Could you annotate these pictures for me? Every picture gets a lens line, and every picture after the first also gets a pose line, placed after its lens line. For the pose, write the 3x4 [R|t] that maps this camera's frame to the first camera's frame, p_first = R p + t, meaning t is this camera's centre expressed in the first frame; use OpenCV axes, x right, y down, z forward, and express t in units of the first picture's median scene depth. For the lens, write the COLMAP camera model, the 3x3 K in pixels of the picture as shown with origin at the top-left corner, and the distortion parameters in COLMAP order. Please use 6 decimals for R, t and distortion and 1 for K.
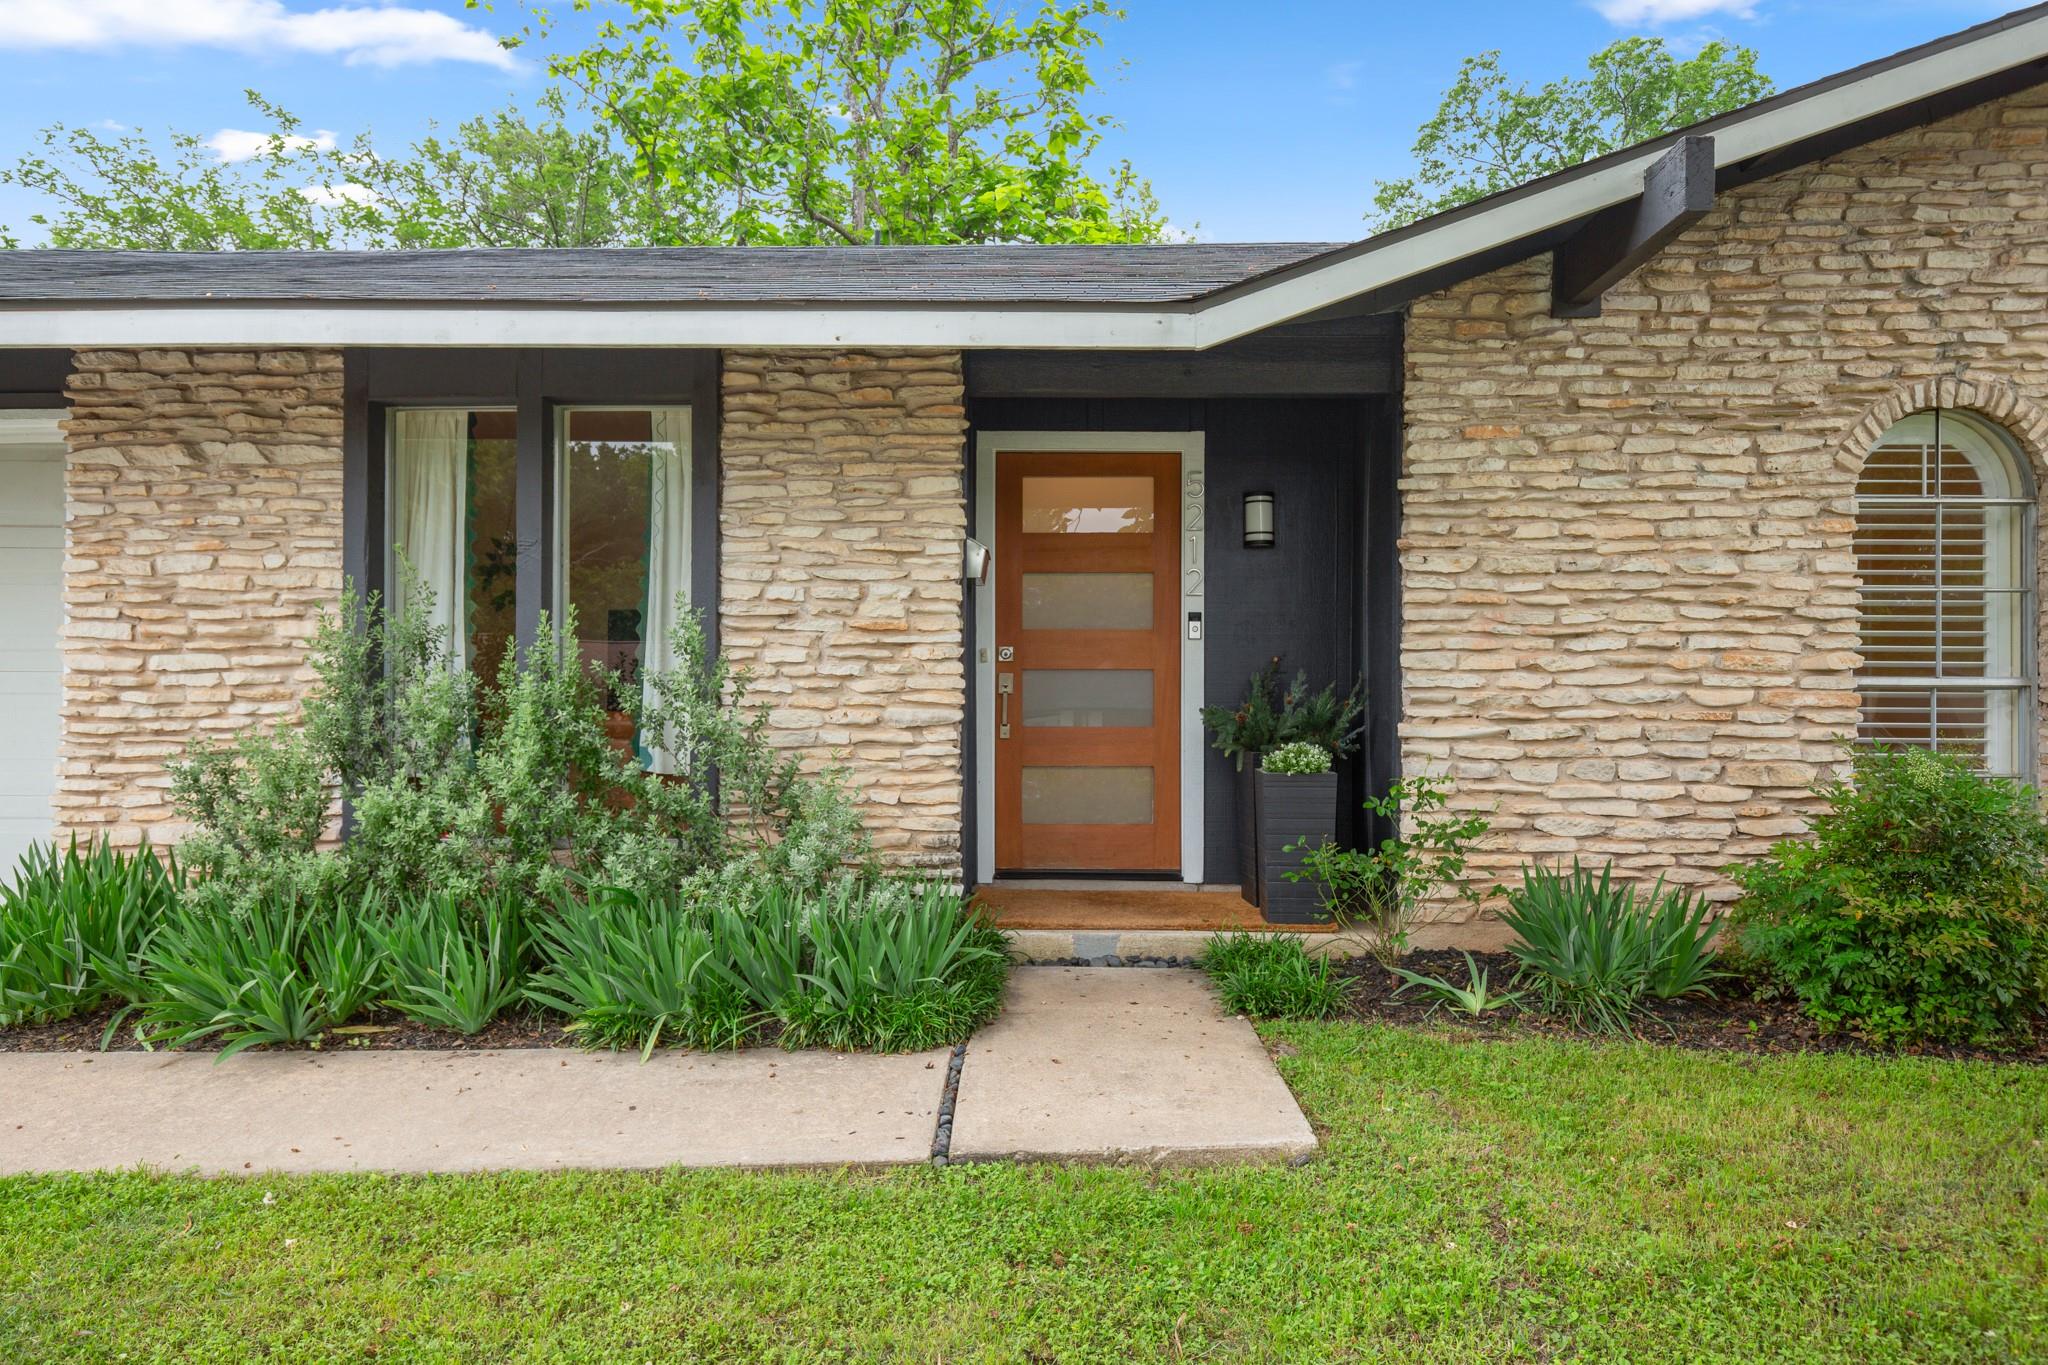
lens RADIAL K [[1374.9, 0, 1026.8], [0, 1374.9, 685.4], [0, 0, 1]] dist [0.008676, -0.001371]
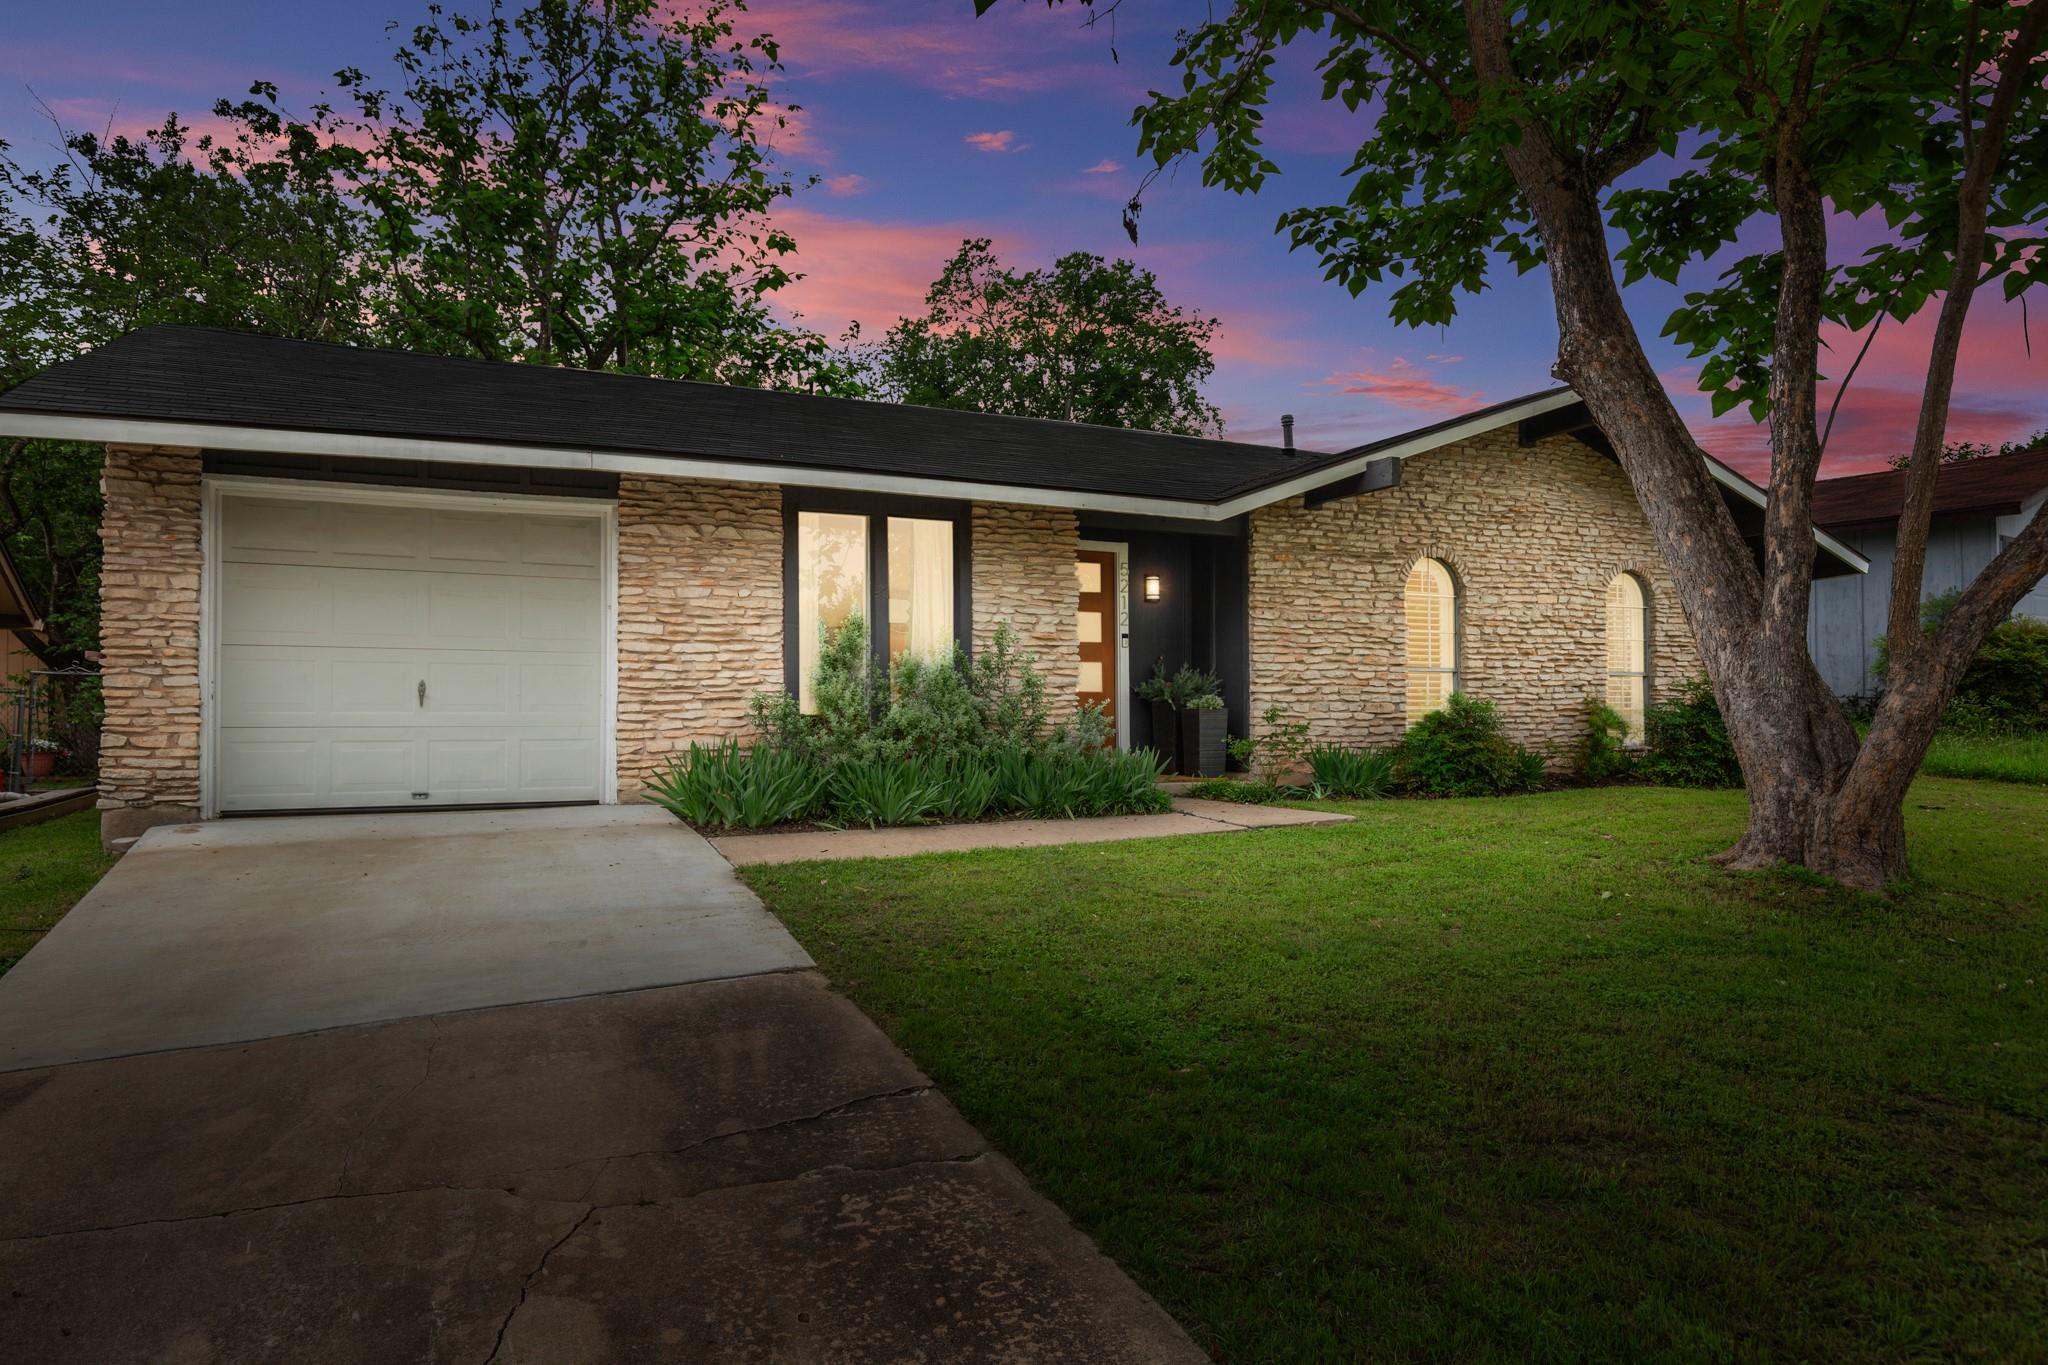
lens RADIAL K [[1206.9, 0, 1022.8], [0, 1206.9, 681.6], [0, 0, 1]] dist [0.005314, -0.000018]
pose [[0.895886, 0.007185, 0.444226, -0.927883], [0.000673, 0.999846, -0.017528, 0.054543], [-0.444284, 0.016002, 0.895743, -0.585034]]
